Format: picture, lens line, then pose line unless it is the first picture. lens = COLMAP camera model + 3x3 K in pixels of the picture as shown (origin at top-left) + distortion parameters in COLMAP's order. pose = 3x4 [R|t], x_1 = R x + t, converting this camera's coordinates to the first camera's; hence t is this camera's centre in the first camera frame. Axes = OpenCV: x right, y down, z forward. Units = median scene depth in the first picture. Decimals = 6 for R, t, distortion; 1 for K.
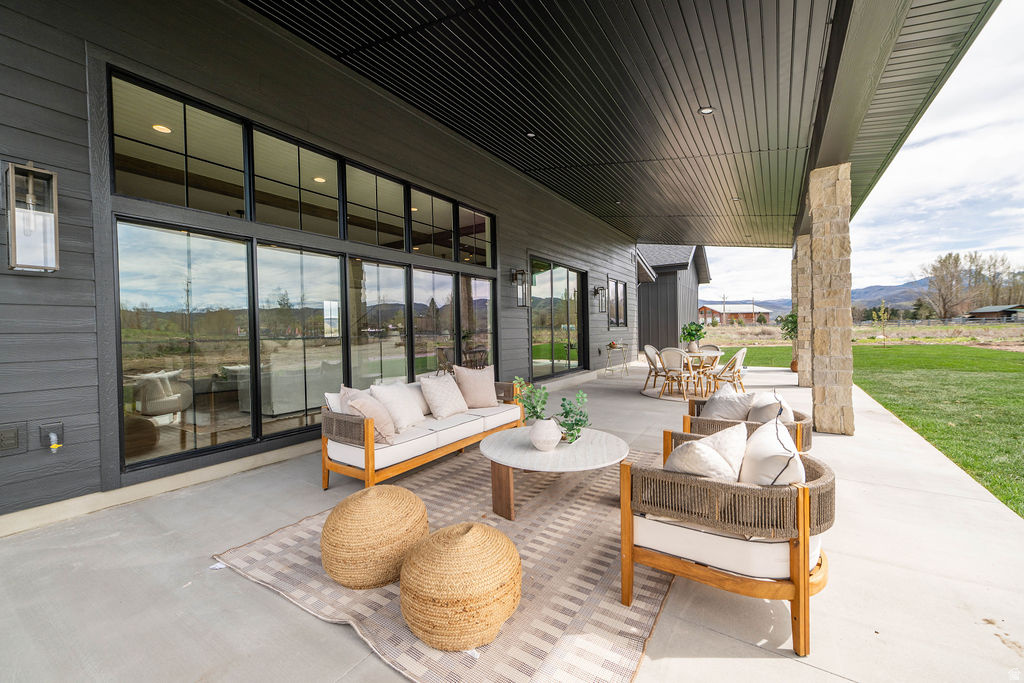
lens RADIAL K [[404.0, 0, 515.6], [0, 404.0, 339.7], [0, 0, 1]] dist [-0.000608, 0.000312]
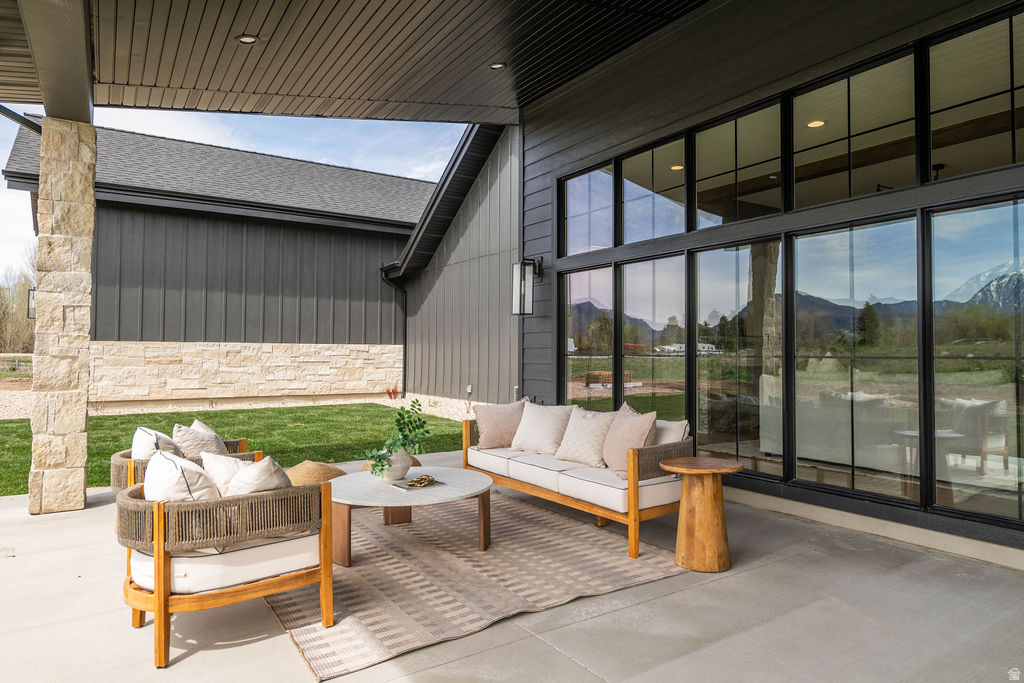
lens RADIAL K [[635.5, 0, 513.4], [0, 635.5, 336.9], [0, 0, 1]] dist [0.002239, 0.001755]
pose [[-0.401531, -0.019310, -0.915642, 0.780451], [-0.035487, 0.999355, -0.005513, -0.022874], [0.915158, 0.030280, -0.401957, 1.107799]]
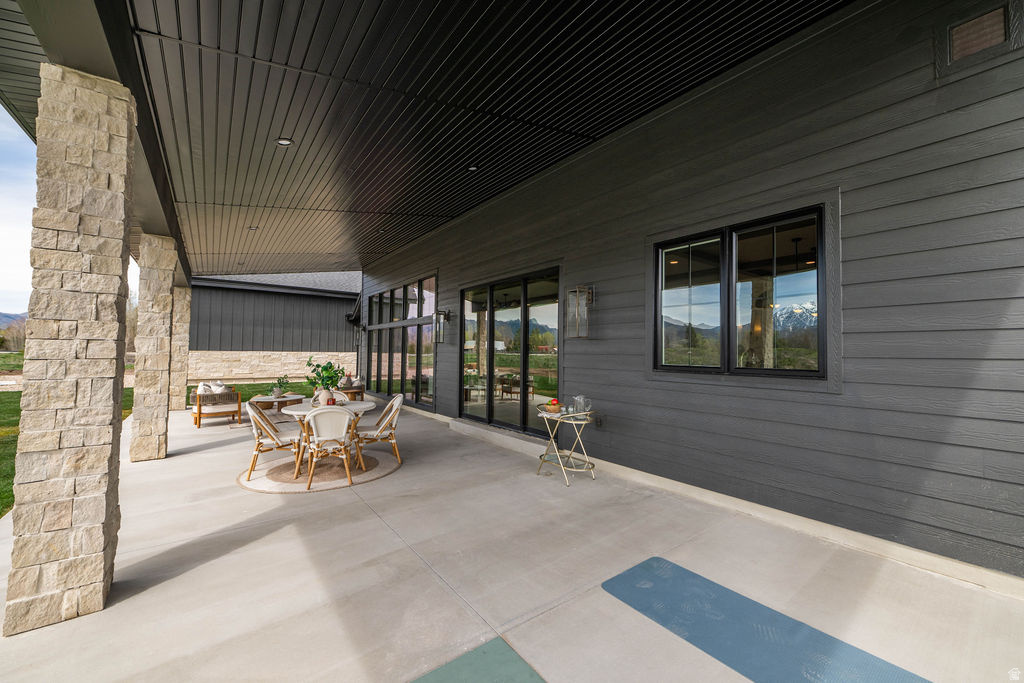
lens RADIAL K [[404.0, 0, 519.2], [0, 404.0, 335.4], [0, 0, 1]] dist [-0.000608, 0.000312]
pose [[-0.325631, -0.039909, -0.944654, 2.029083], [-0.043466, 0.998684, -0.027208, -0.194530], [0.944497, 0.032200, -0.326937, 3.195817]]
